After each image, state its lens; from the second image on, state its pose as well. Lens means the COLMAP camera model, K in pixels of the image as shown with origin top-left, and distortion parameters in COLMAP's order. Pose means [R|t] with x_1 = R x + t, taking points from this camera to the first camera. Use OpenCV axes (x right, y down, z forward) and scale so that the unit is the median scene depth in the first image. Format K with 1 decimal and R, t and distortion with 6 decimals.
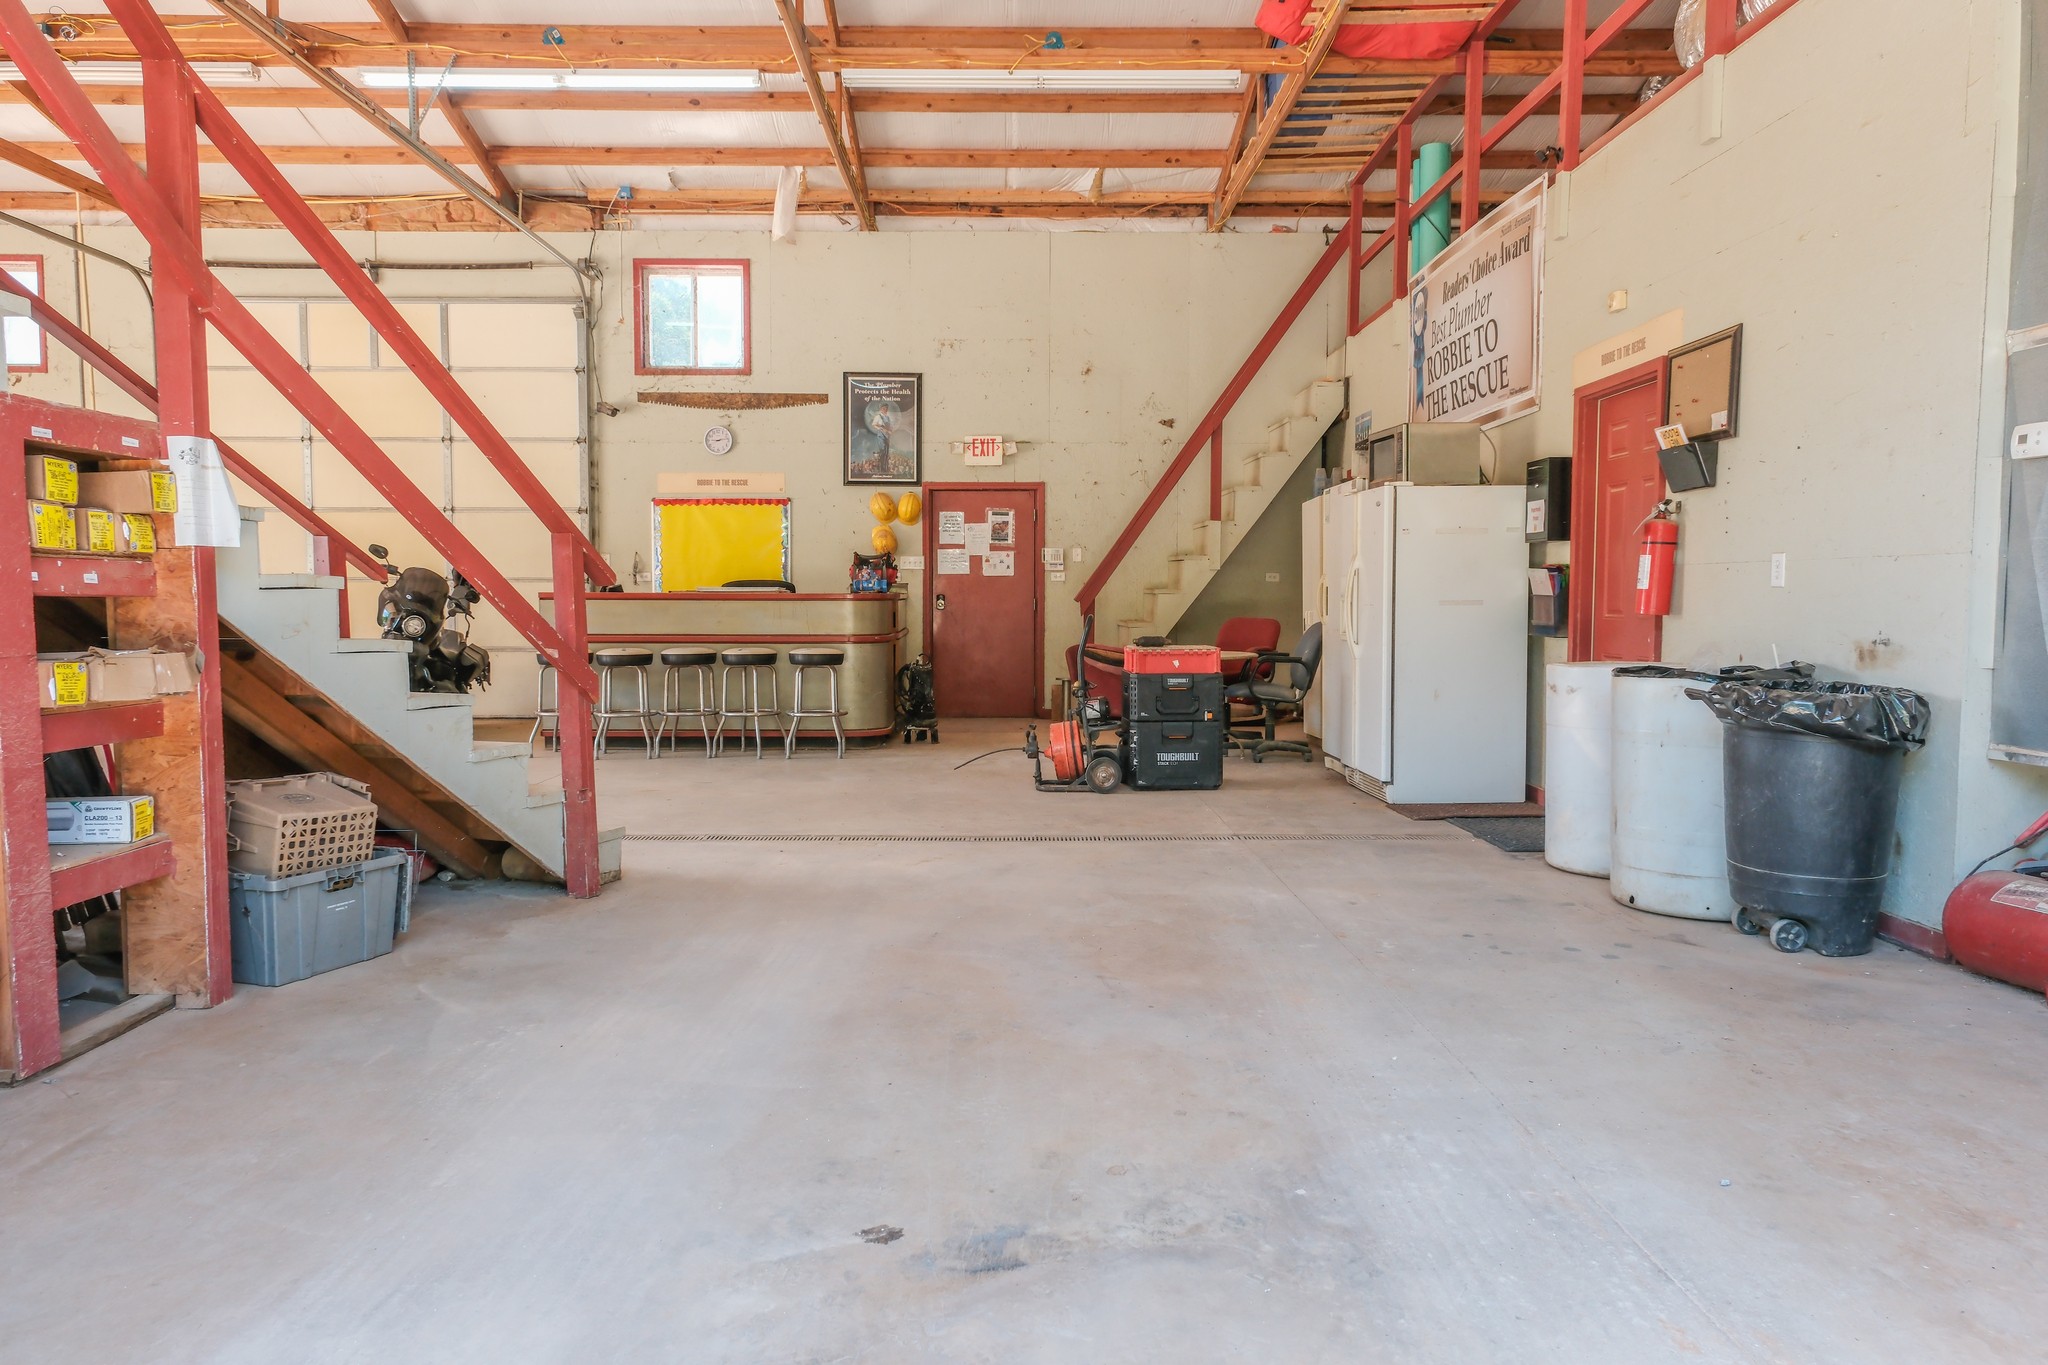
lens RADIAL K [[1398.5, 0, 1014.7], [0, 1398.5, 686.6], [0, 0, 1]] dist [-0.002280, 0.024058]
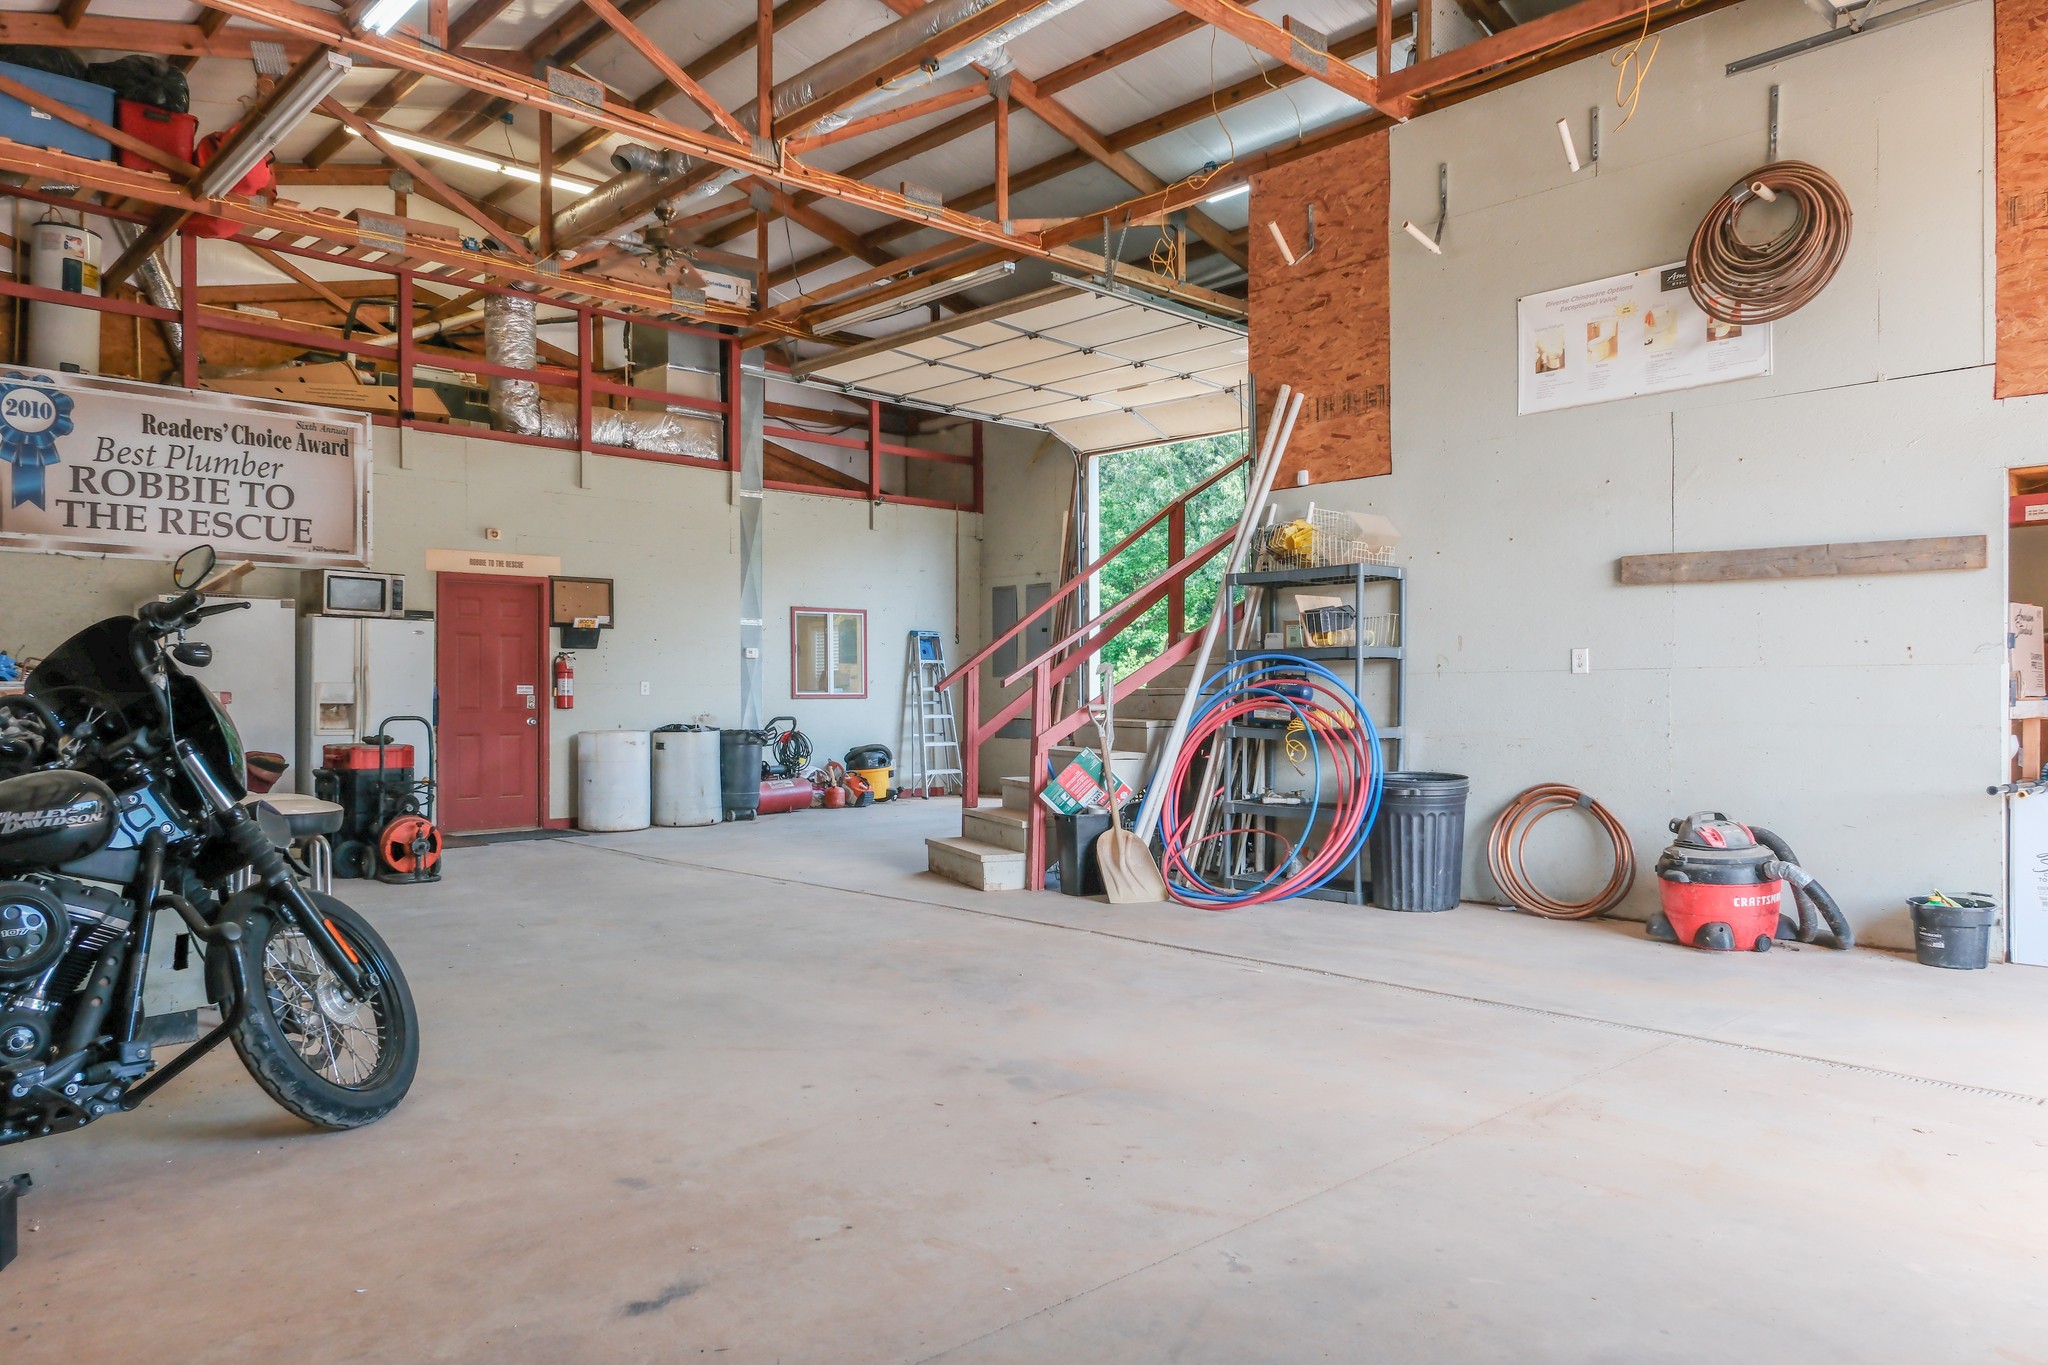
lens RADIAL K [[1398.5, 0, 1014.7], [0, 1398.5, 686.6], [0, 0, 1]] dist [-0.002280, 0.024058]
pose [[-0.666037, 0.009023, 0.745864, -0.701964], [0.047208, 0.998432, 0.030076, -0.056819], [-0.744423, 0.055242, -0.665419, 0.906762]]
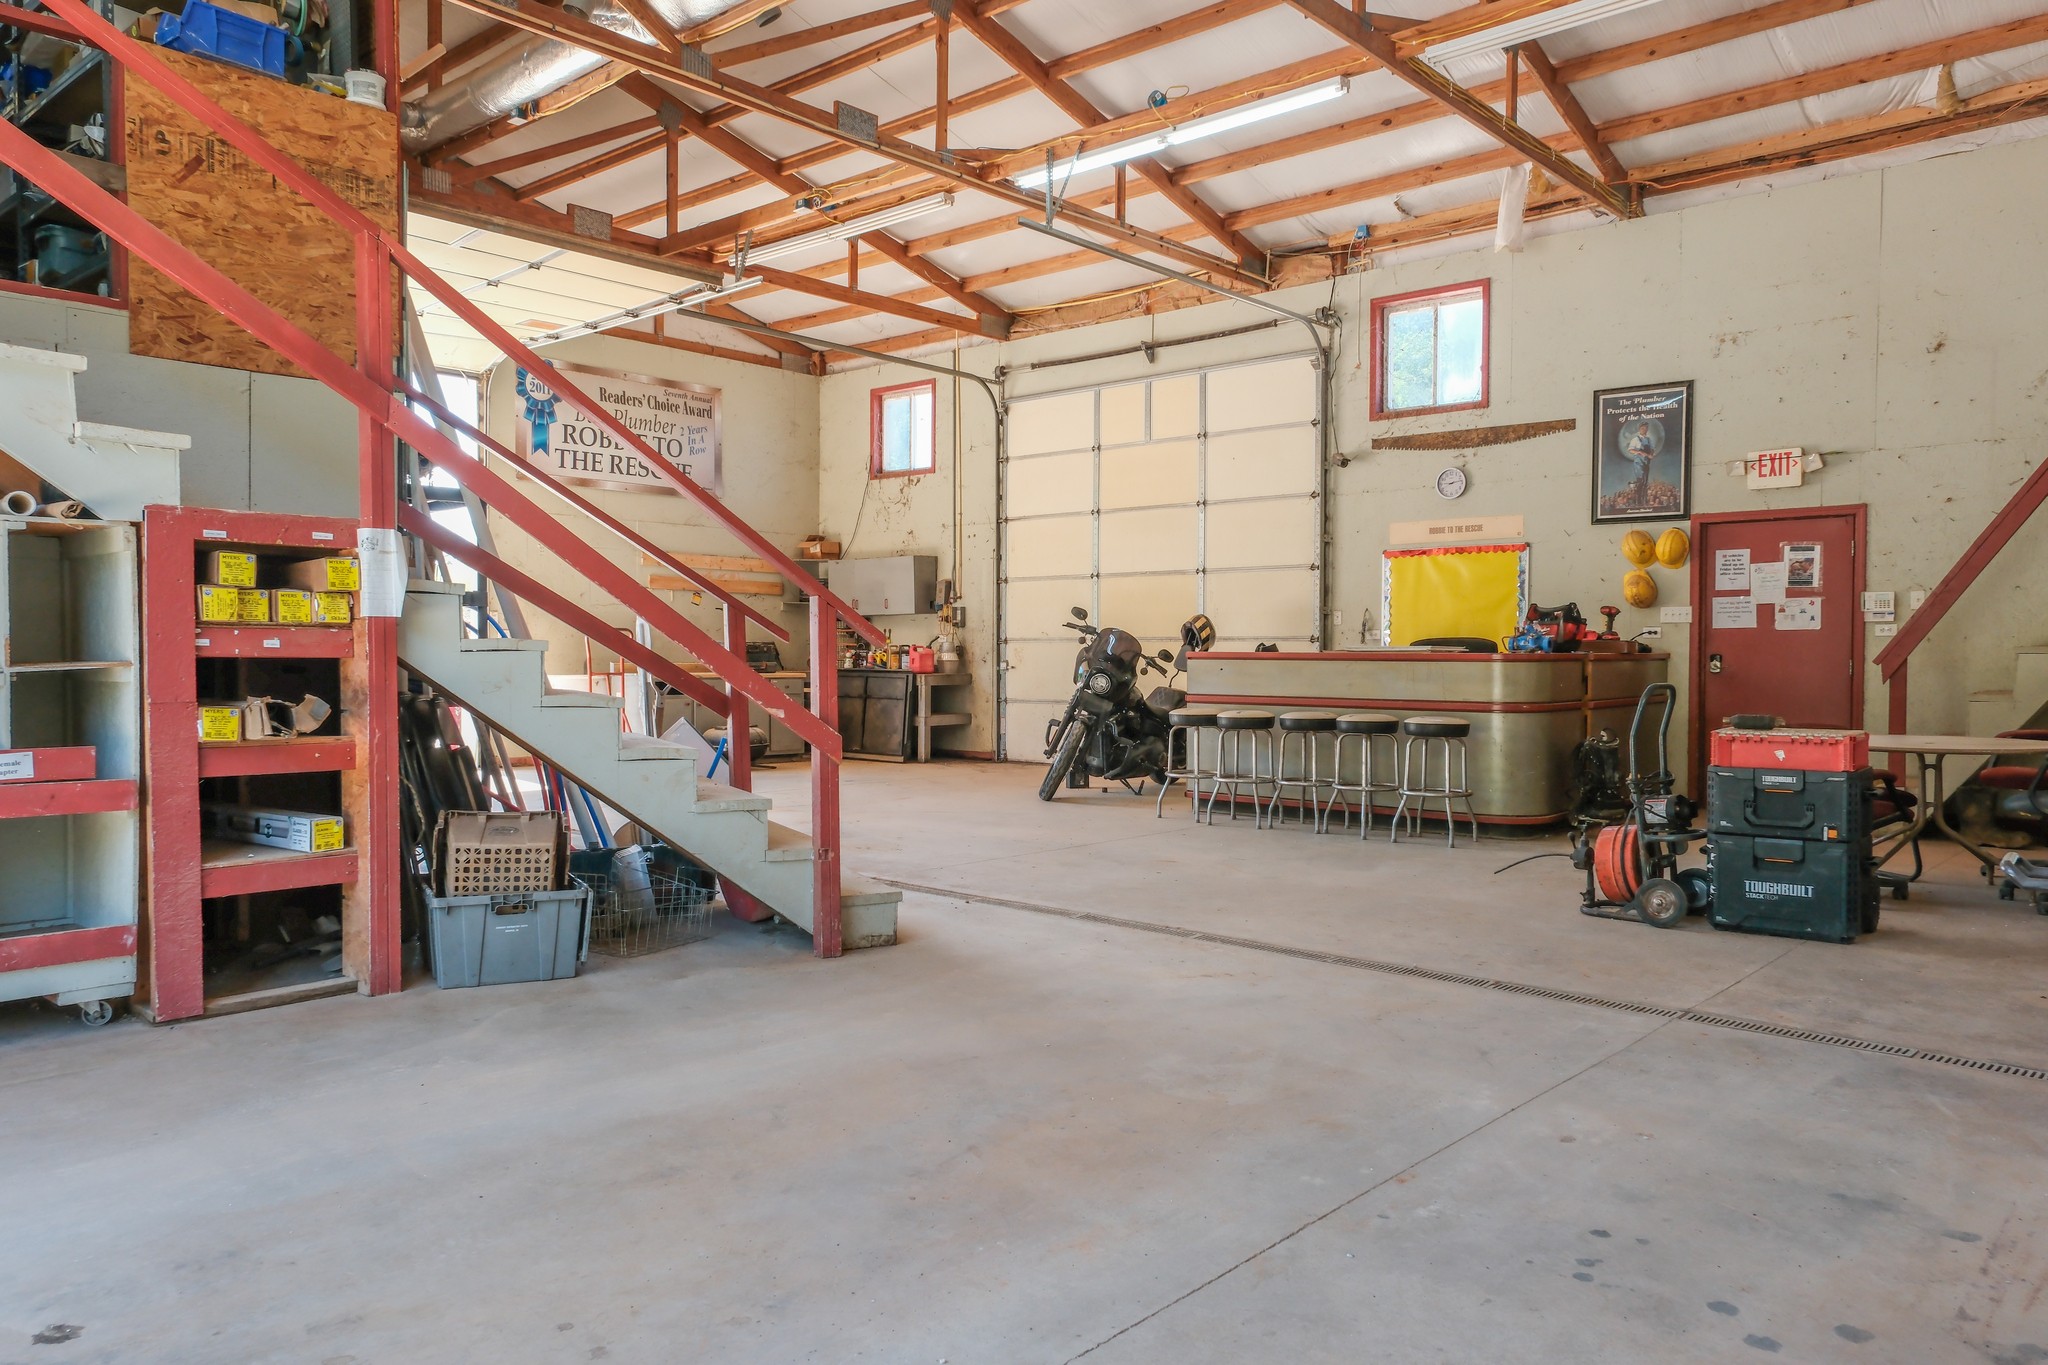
lens RADIAL K [[1427.8, 0, 1024.0], [0, 1427.8, 682.5], [0, 0, 1]] dist [-0.004213, 0.029319]
pose [[0.736482, 0.015246, -0.676285, 0.212990], [-0.045236, 0.998618, -0.026751, -0.010873], [0.674943, 0.050294, 0.736154, 0.145157]]
